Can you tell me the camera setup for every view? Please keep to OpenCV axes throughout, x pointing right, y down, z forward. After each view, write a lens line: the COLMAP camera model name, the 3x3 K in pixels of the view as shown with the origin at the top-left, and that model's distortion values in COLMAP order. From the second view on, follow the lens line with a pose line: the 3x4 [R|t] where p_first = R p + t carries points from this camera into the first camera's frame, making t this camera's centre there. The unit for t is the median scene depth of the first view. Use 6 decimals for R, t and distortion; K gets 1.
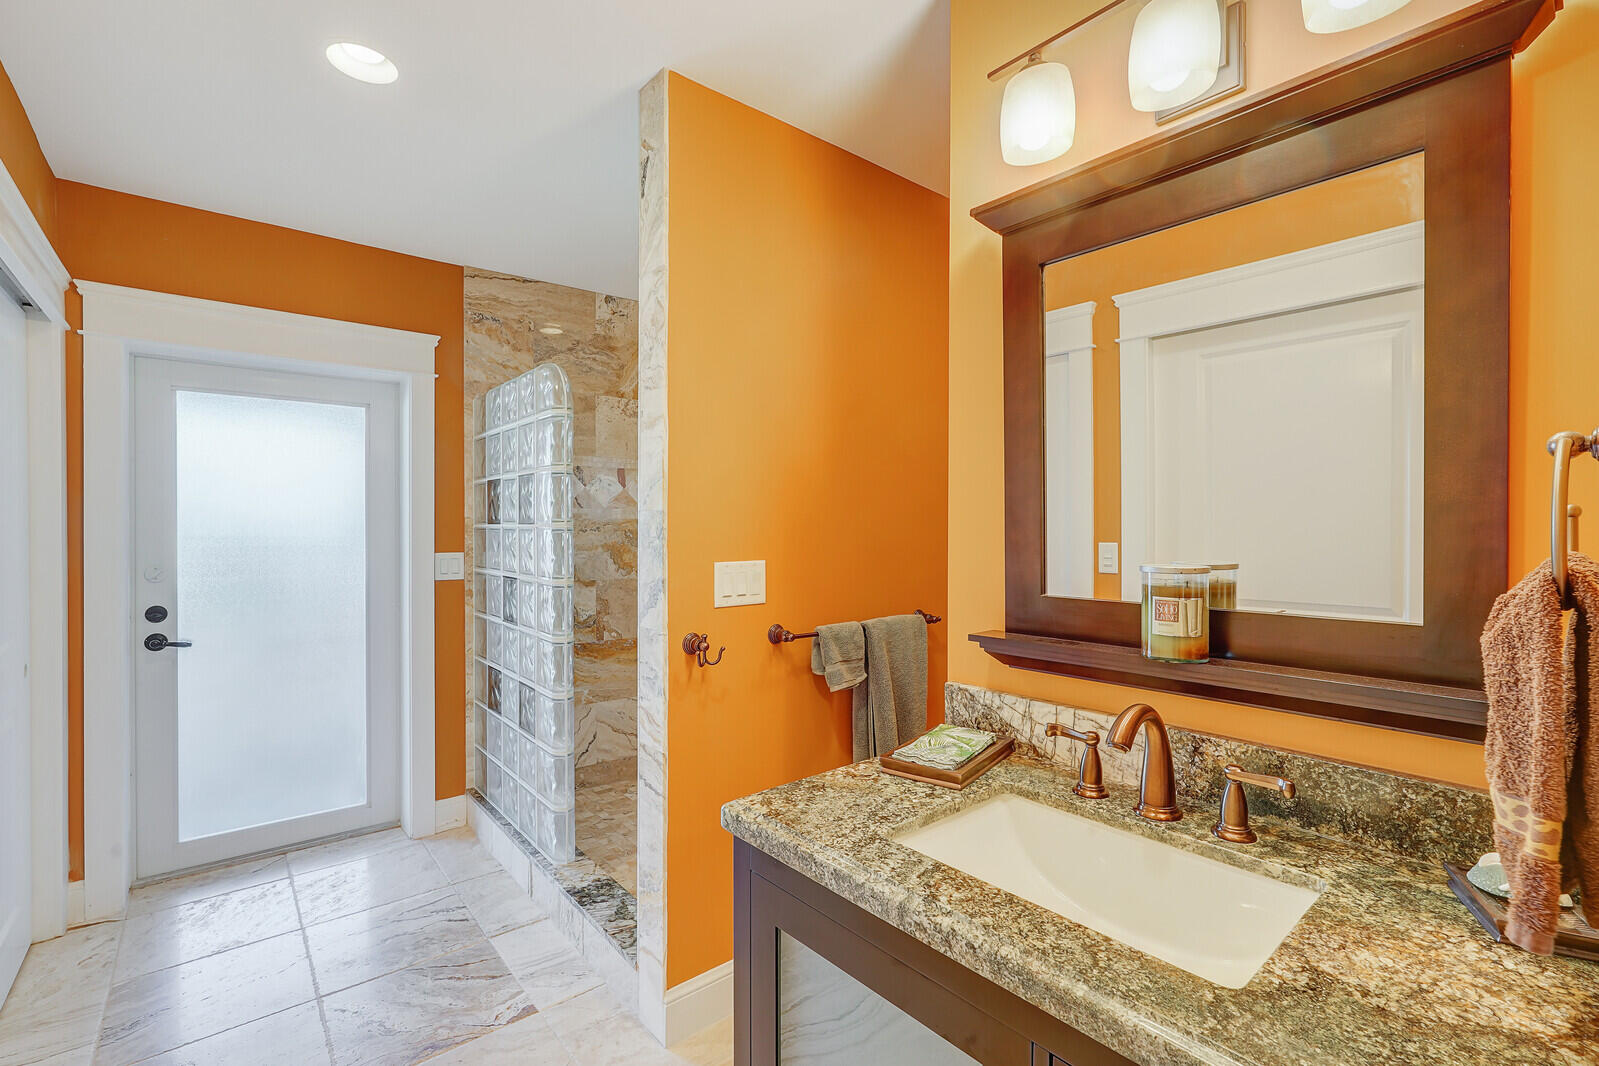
lens RADIAL K [[714.5, 0, 799.5], [0, 714.5, 533.0], [0, 0, 1]] dist [0.001485, 0.000026]
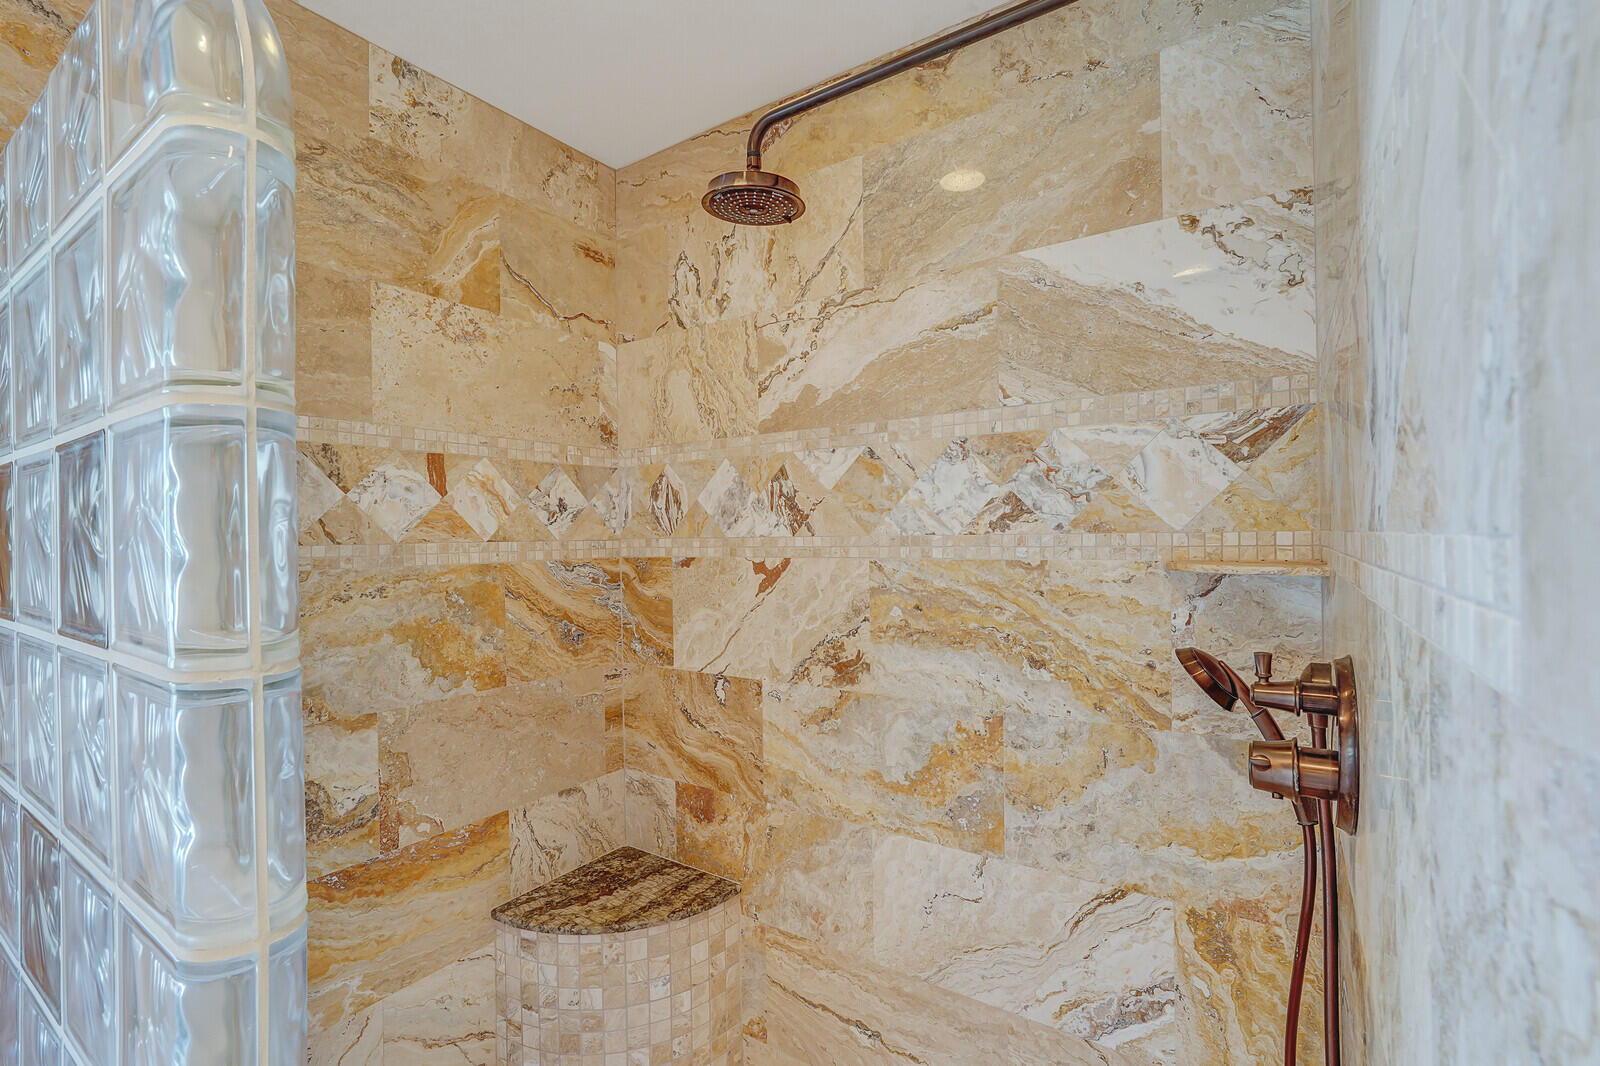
lens RADIAL K [[709.1, 0, 805.3], [0, 709.1, 536.3], [0, 0, 1]] dist [-0.002644, 0.000375]
pose [[0.957940, -0.014343, 0.286611, -0.159829], [0.017014, 0.999832, -0.006831, -0.031868], [-0.286465, 0.011420, 0.958023, 0.520789]]
